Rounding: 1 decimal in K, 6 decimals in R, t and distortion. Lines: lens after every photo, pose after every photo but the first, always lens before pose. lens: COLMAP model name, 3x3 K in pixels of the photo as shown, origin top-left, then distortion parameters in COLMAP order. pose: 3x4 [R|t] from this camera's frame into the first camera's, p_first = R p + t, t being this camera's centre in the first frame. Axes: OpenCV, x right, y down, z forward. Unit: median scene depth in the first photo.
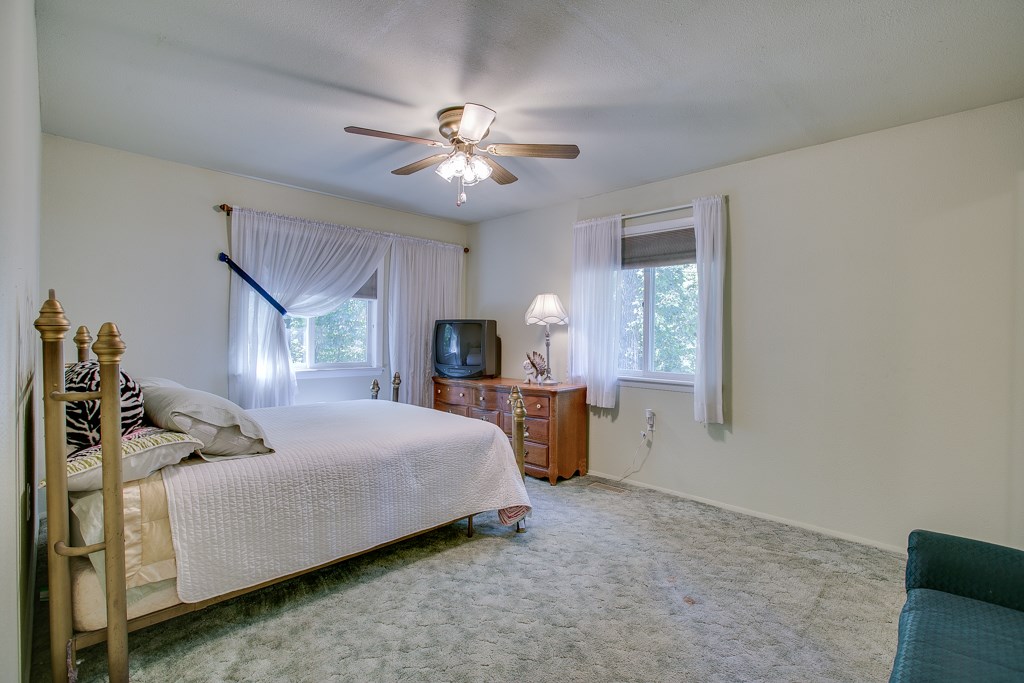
lens RADIAL K [[473.2, 0, 515.7], [0, 473.2, 341.9], [0, 0, 1]] dist [-0.050301, 0.017495]
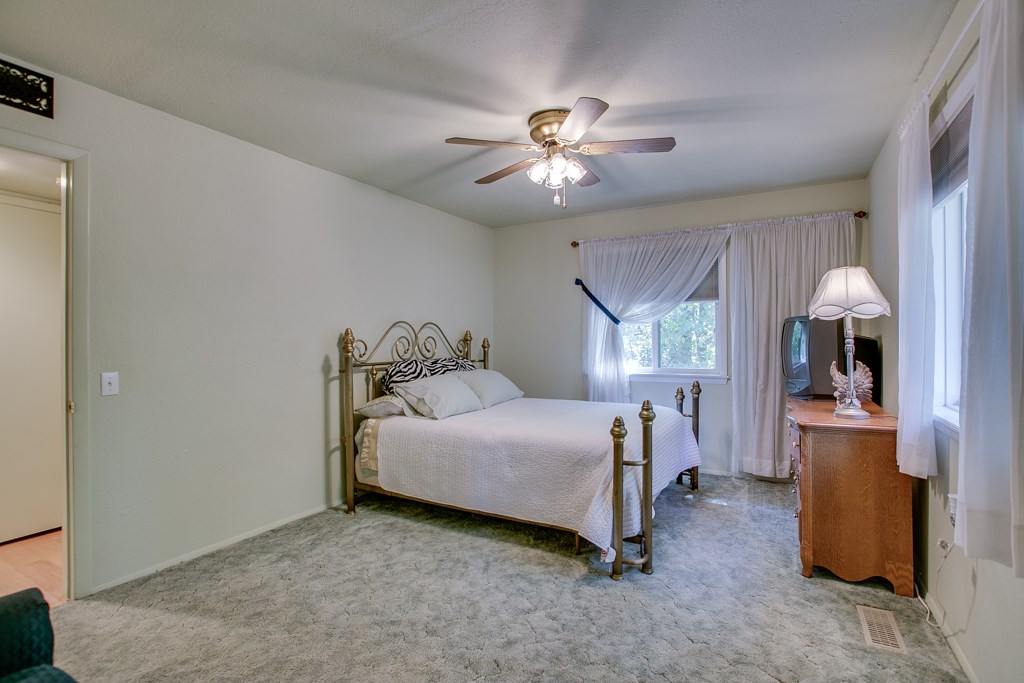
lens RADIAL K [[473.2, 0, 513.4], [0, 473.2, 340.0], [0, 0, 1]] dist [-0.050301, 0.017495]
pose [[0.259164, -0.015863, -0.965703, 0.768013], [0.000690, 0.999868, -0.016239, 0.001350], [0.965833, 0.003542, 0.259141, 0.620742]]
